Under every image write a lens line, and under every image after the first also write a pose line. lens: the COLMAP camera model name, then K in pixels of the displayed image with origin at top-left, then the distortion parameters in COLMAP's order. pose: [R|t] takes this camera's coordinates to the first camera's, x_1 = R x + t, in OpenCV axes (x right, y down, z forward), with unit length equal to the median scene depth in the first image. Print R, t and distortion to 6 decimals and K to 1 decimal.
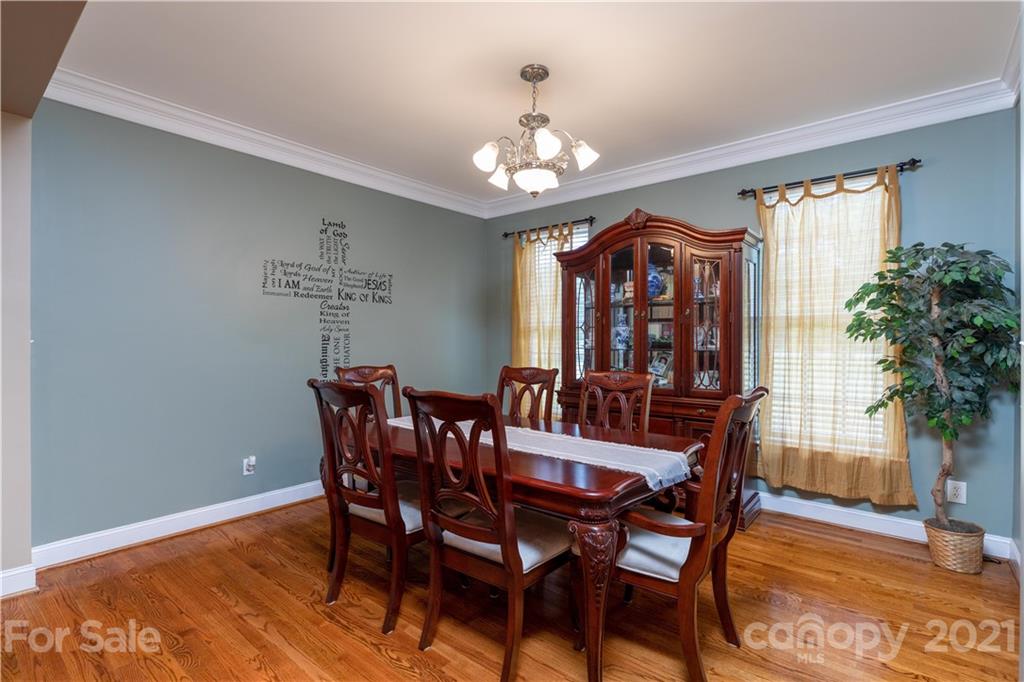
lens RADIAL K [[483.9, 0, 513.1], [0, 483.9, 341.4], [0, 0, 1]] dist [-0.005244, -0.000590]
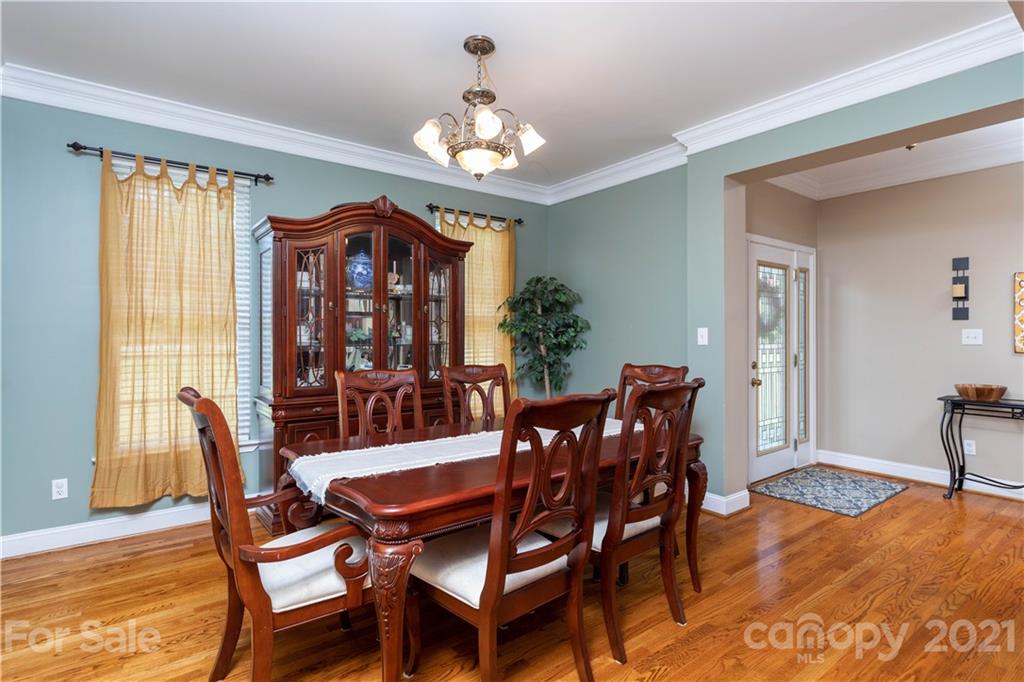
lens RADIAL K [[509.0, 0, 511.7], [0, 509.0, 334.2], [0, 0, 1]] dist [-0.005308, -0.000552]
pose [[0.228891, -0.003474, 0.973446, -0.654078], [0.006645, 0.999976, 0.002006, -0.004292], [-0.973429, 0.006010, 0.228909, 0.530971]]
